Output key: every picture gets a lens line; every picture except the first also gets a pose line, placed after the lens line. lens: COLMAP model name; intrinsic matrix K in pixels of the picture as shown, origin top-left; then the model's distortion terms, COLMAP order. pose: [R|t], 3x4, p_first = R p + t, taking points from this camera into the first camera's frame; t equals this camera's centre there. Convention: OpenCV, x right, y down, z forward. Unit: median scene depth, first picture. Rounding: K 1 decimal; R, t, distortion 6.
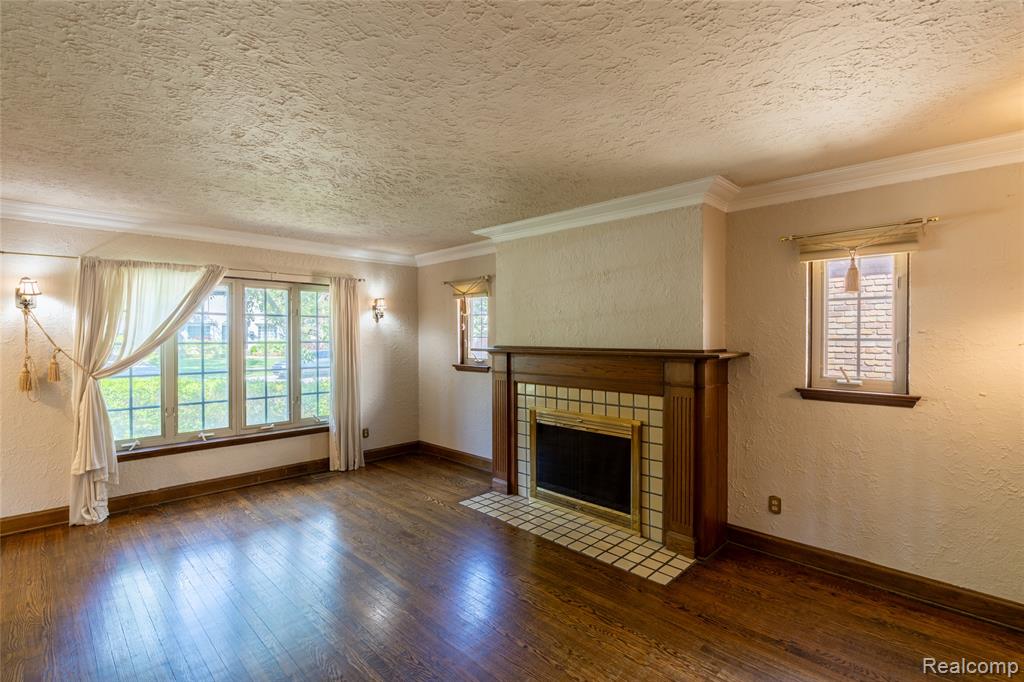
lens RADIAL K [[469.9, 0, 517.5], [0, 469.9, 339.6], [0, 0, 1]] dist [-0.010768, 0.004188]
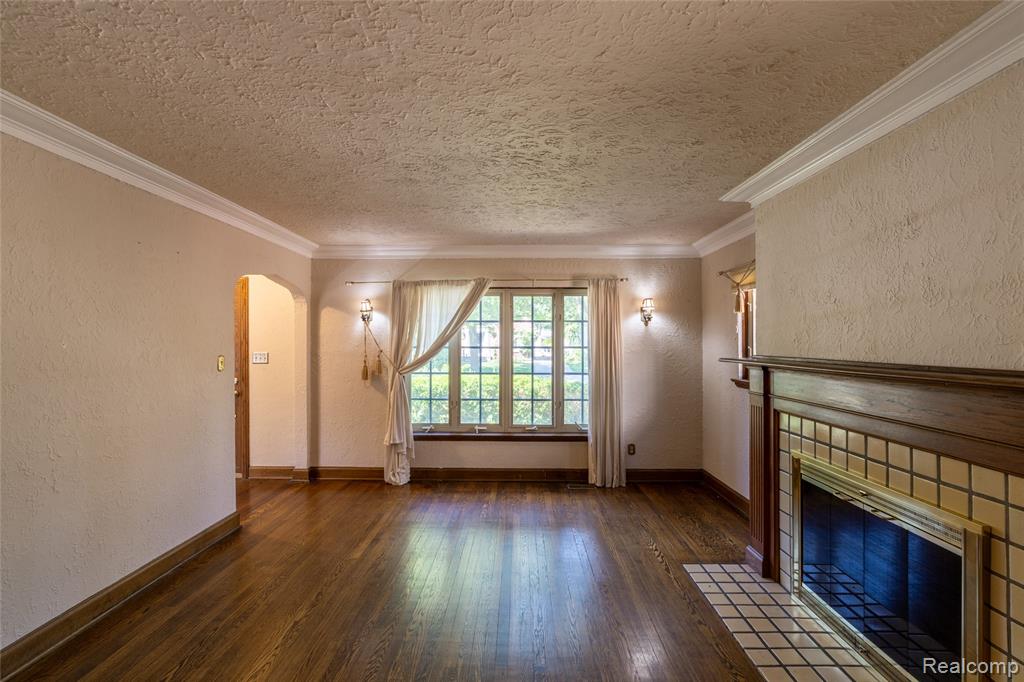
lens RADIAL K [[469.9, 0, 510.8], [0, 469.9, 338.9], [0, 0, 1]] dist [-0.010768, 0.004188]
pose [[0.687068, -0.002920, -0.726587, 0.222724], [-0.008006, 0.999901, -0.011589, -0.000153], [0.726549, 0.013779, 0.686976, 0.278304]]
